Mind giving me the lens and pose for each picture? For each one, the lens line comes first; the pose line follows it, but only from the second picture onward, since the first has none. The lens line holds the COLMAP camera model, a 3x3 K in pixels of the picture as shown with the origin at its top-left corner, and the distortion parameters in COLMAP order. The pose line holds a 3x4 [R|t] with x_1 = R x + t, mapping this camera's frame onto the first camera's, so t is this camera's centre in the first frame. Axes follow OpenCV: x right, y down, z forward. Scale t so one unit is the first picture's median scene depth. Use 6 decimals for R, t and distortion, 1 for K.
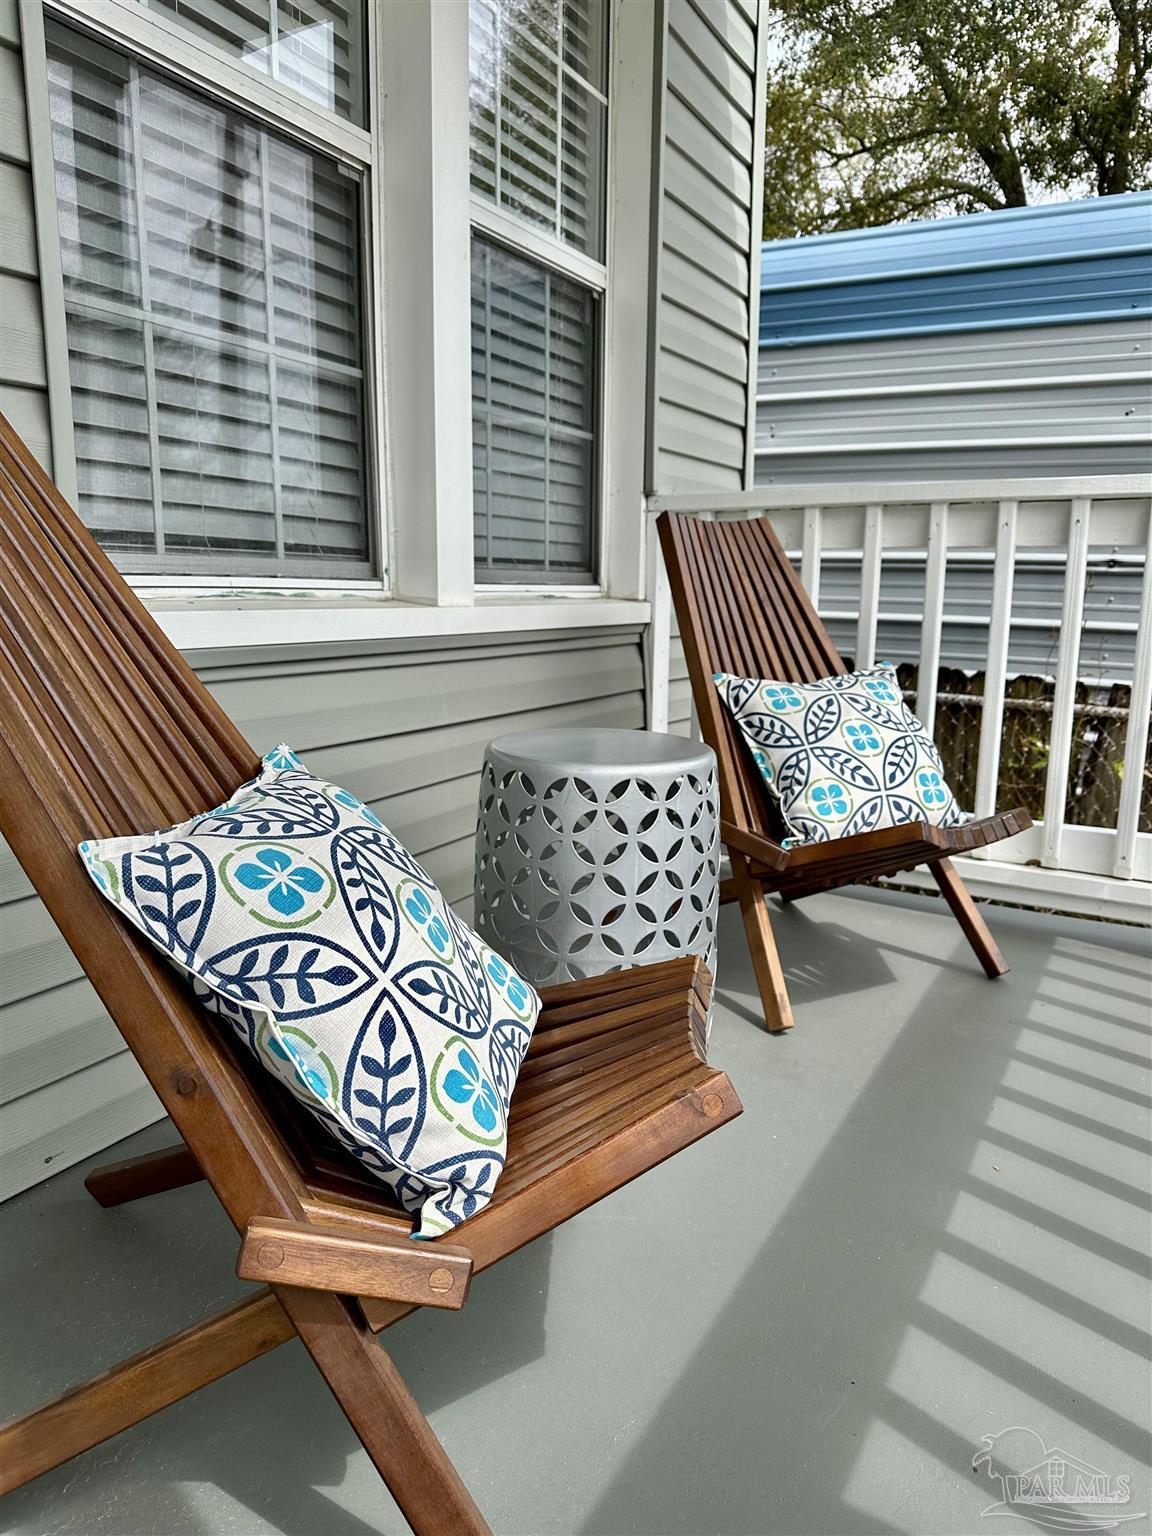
lens RADIAL K [[1094.8, 0, 573.0], [0, 1094.8, 770.6], [0, 0, 1]] dist [0.022623, -0.027775]
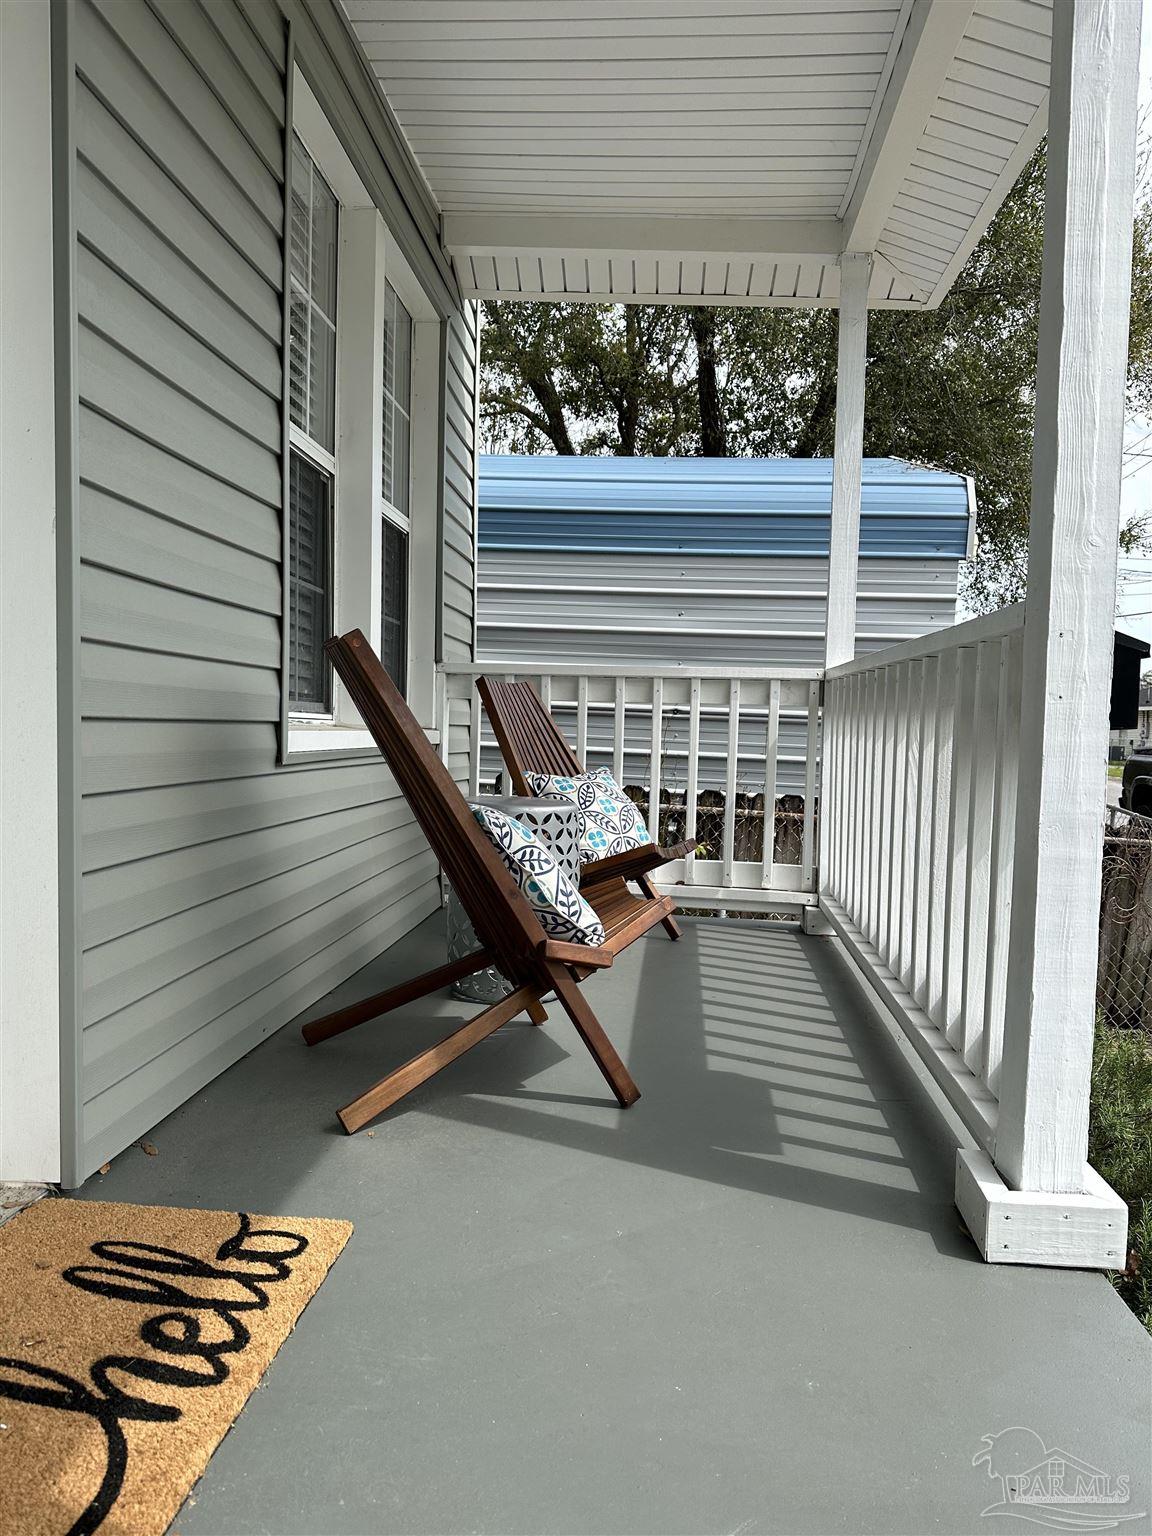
lens RADIAL K [[1094.8, 0, 576.6], [0, 1094.8, 768.8], [0, 0, 1]] dist [0.022623, -0.027775]
pose [[0.914850, 0.002169, 0.403789, -0.513158], [0.047610, 0.992431, -0.113198, 0.111292], [-0.400978, 0.122784, 0.907822, -0.628855]]
